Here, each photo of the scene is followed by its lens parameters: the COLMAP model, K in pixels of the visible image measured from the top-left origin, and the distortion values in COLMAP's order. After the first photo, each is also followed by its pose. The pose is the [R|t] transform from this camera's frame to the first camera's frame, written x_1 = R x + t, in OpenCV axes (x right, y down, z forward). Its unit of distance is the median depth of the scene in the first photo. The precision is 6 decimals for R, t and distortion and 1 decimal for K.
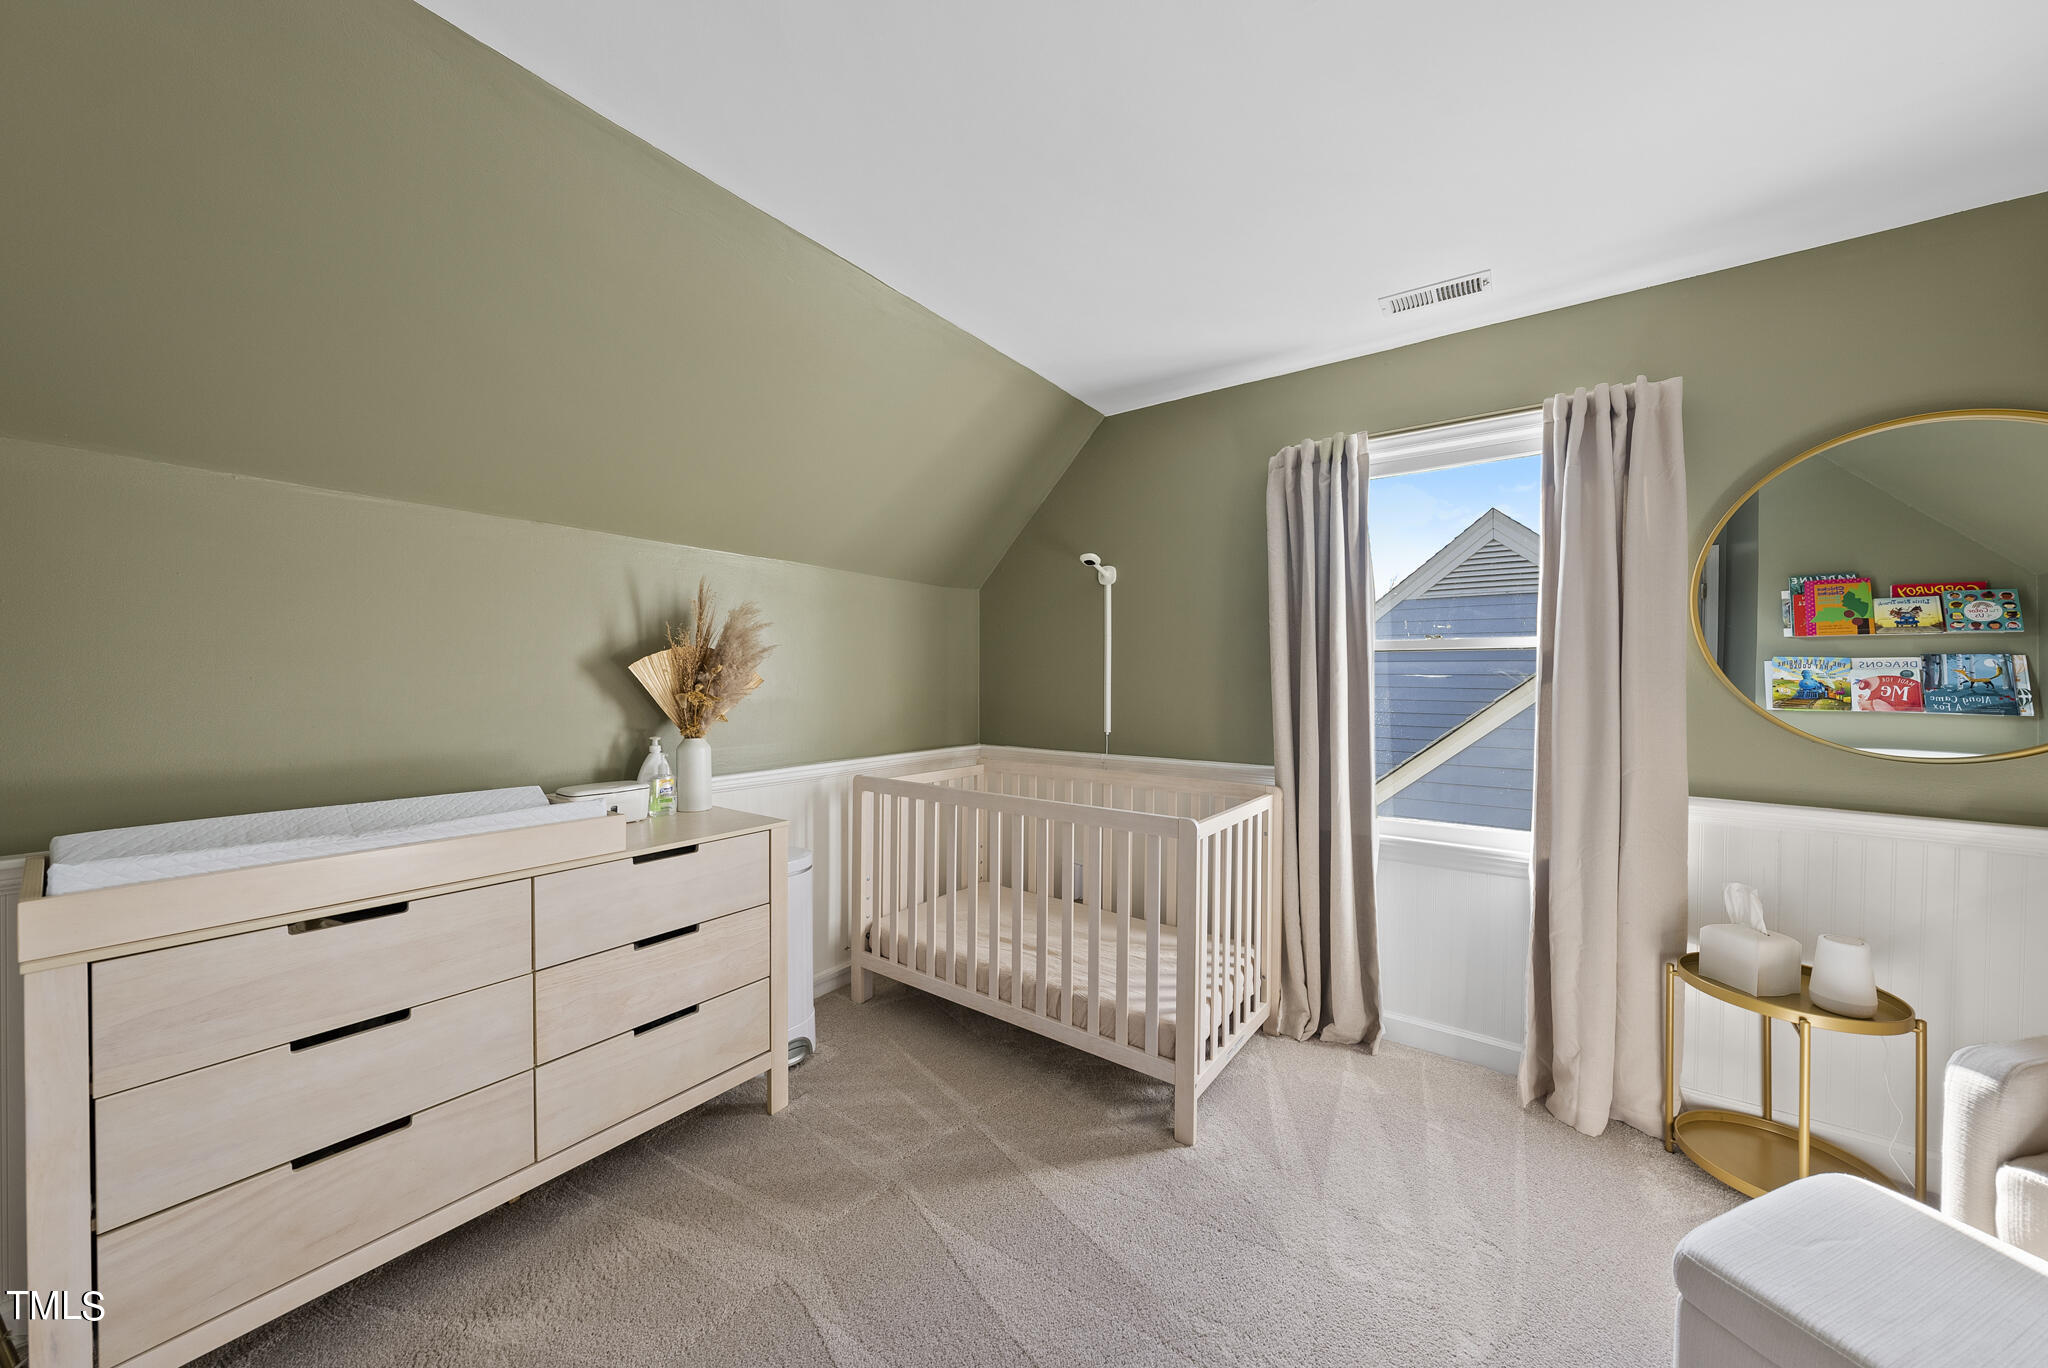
lens RADIAL K [[705.0, 0, 1025.4], [0, 705.0, 689.7], [0, 0, 1]] dist [0.021395, -0.000084]
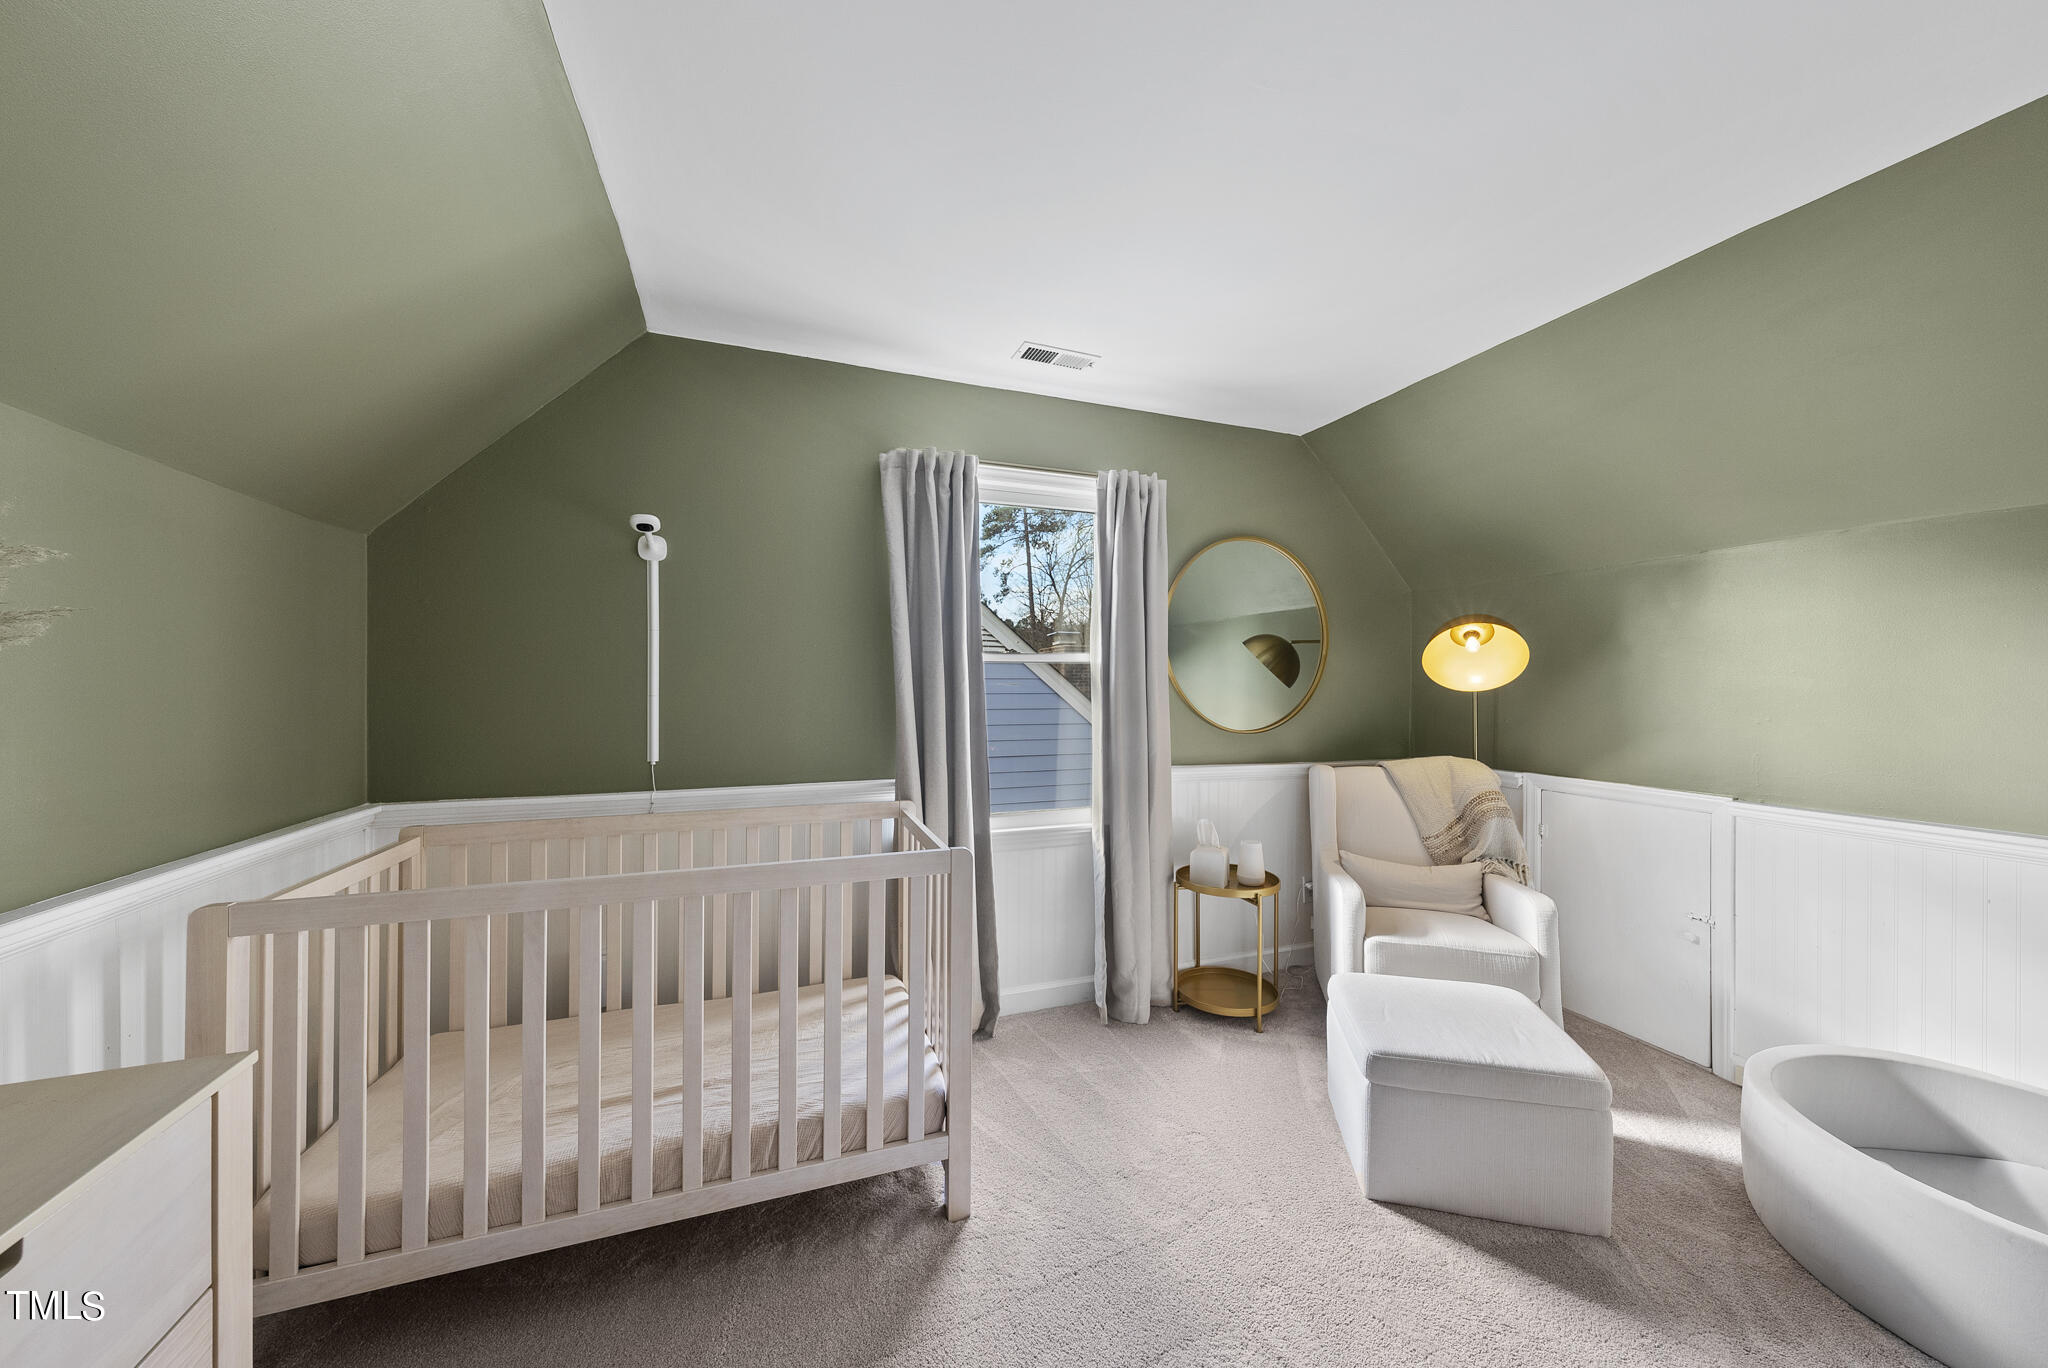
lens RADIAL K [[722.8, 0, 1024.0], [0, 722.8, 684.0], [0, 0, 1]] dist [0.025573, -0.000044]
pose [[0.560920, -0.006368, 0.827845, -0.404463], [0.013464, 0.999908, -0.001431, -0.018931], [-0.827760, 0.011948, 0.560954, 0.352698]]
